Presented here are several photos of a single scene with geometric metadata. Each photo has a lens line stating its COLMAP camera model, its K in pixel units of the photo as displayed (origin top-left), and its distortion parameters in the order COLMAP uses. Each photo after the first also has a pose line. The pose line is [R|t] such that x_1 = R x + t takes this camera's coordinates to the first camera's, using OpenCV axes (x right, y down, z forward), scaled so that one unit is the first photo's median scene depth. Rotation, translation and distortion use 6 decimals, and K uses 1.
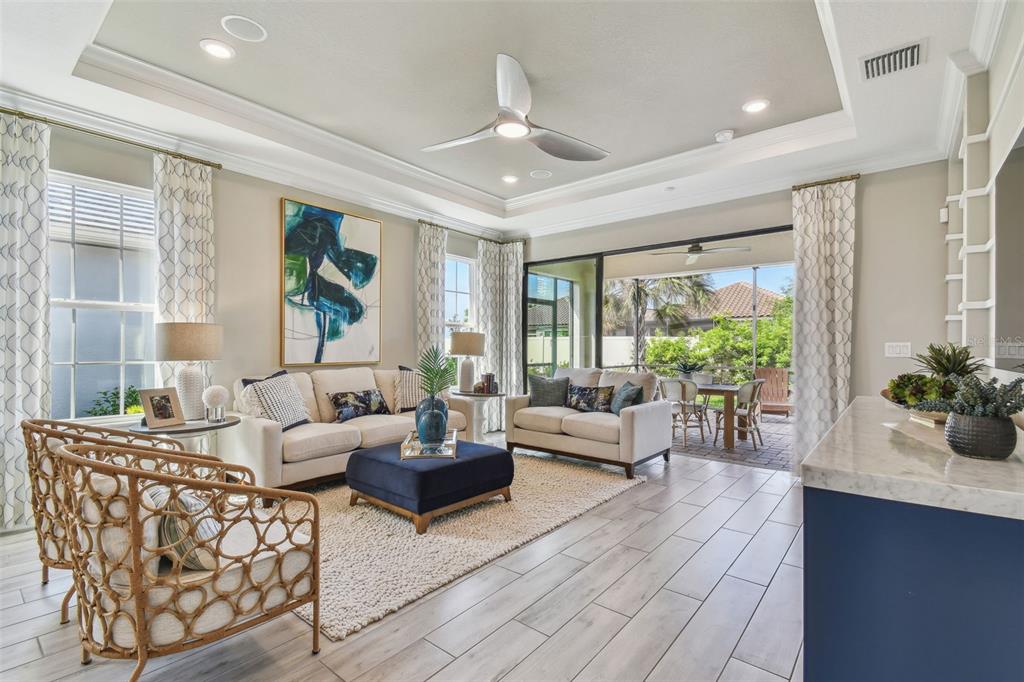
lens RADIAL K [[469.0, 0, 515.4], [0, 469.0, 344.7], [0, 0, 1]] dist [0.020910, -0.003514]
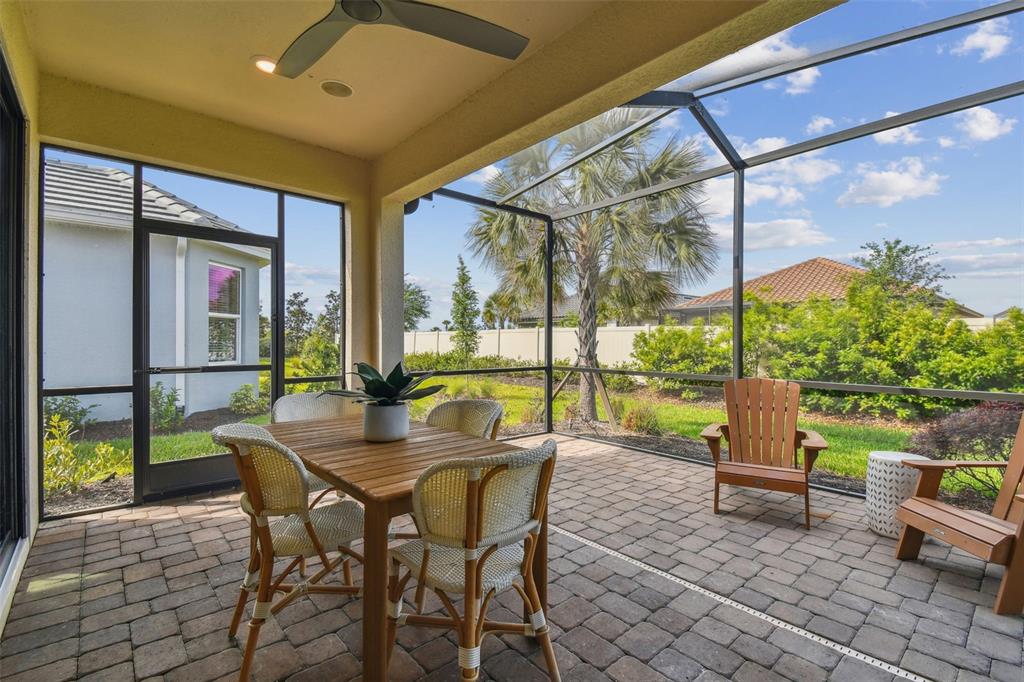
lens RADIAL K [[469.0, 0, 512.1], [0, 469.0, 345.1], [0, 0, 1]] dist [0.020910, -0.003514]
pose [[0.987231, 0.000608, -0.159295, 0.213225], [0.000751, 0.999964, 0.008467, 0.007291], [0.159294, -0.008479, 0.987195, 0.293306]]
